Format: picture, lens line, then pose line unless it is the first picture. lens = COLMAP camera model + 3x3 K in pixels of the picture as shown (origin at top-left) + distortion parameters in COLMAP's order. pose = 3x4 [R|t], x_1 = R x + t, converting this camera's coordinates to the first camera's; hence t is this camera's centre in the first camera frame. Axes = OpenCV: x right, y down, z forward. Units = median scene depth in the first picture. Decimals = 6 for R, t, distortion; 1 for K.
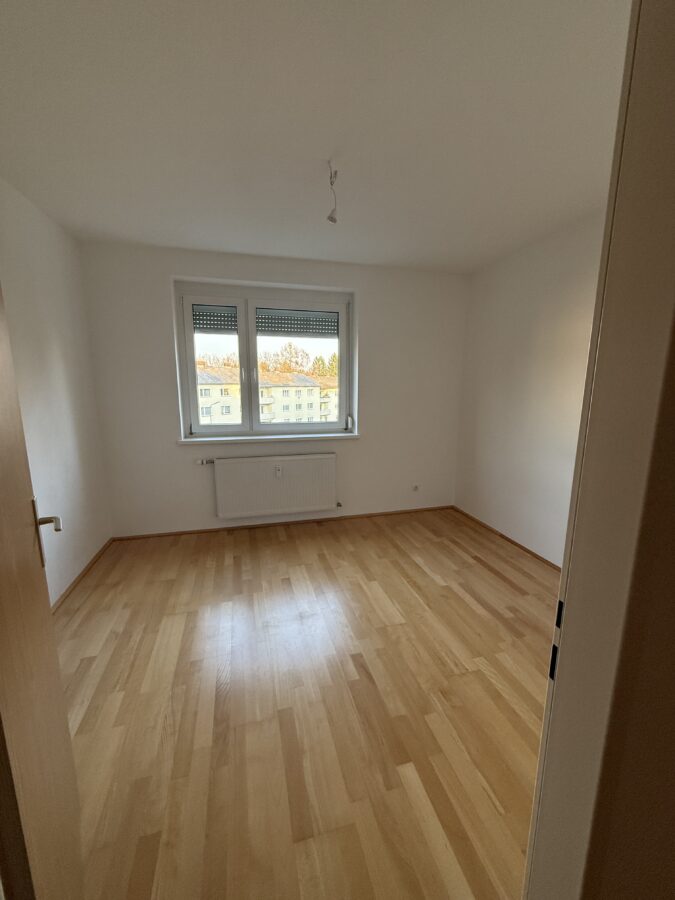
lens RADIAL K [[356.0, 0, 335.2], [0, 356.0, 445.3], [0, 0, 1]] dist [-0.010881, 0.000042]
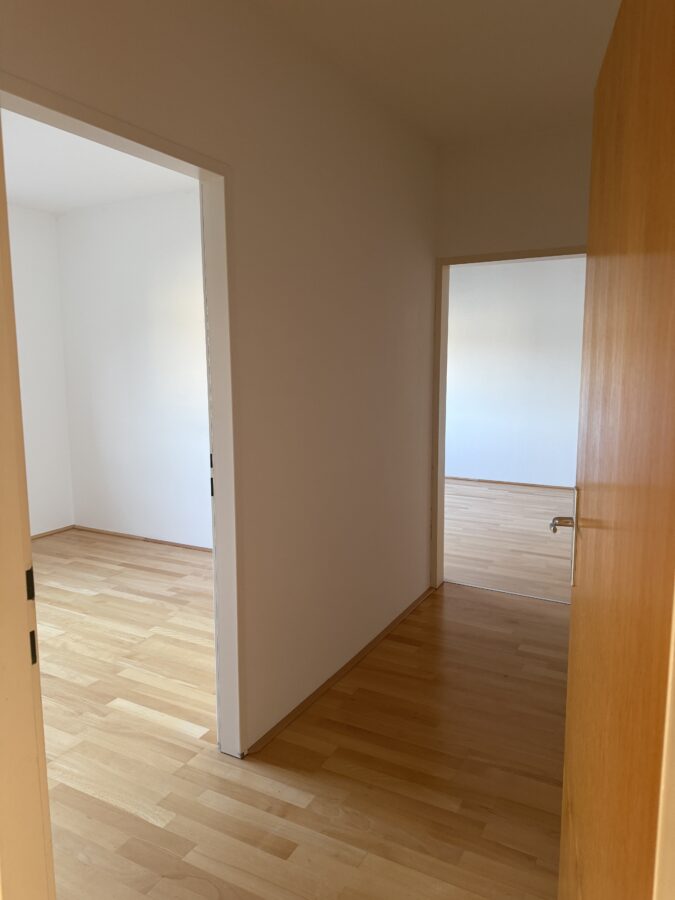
lens RADIAL K [[627.3, 0, 343.6], [0, 627.3, 451.8], [0, 0, 1]] dist [0.009634, 0.000485]
pose [[0.685391, -0.115936, 0.718887, -0.265762], [0.132826, 0.990586, 0.033116, 0.077043], [-0.715958, 0.072789, 0.694338, -0.390955]]
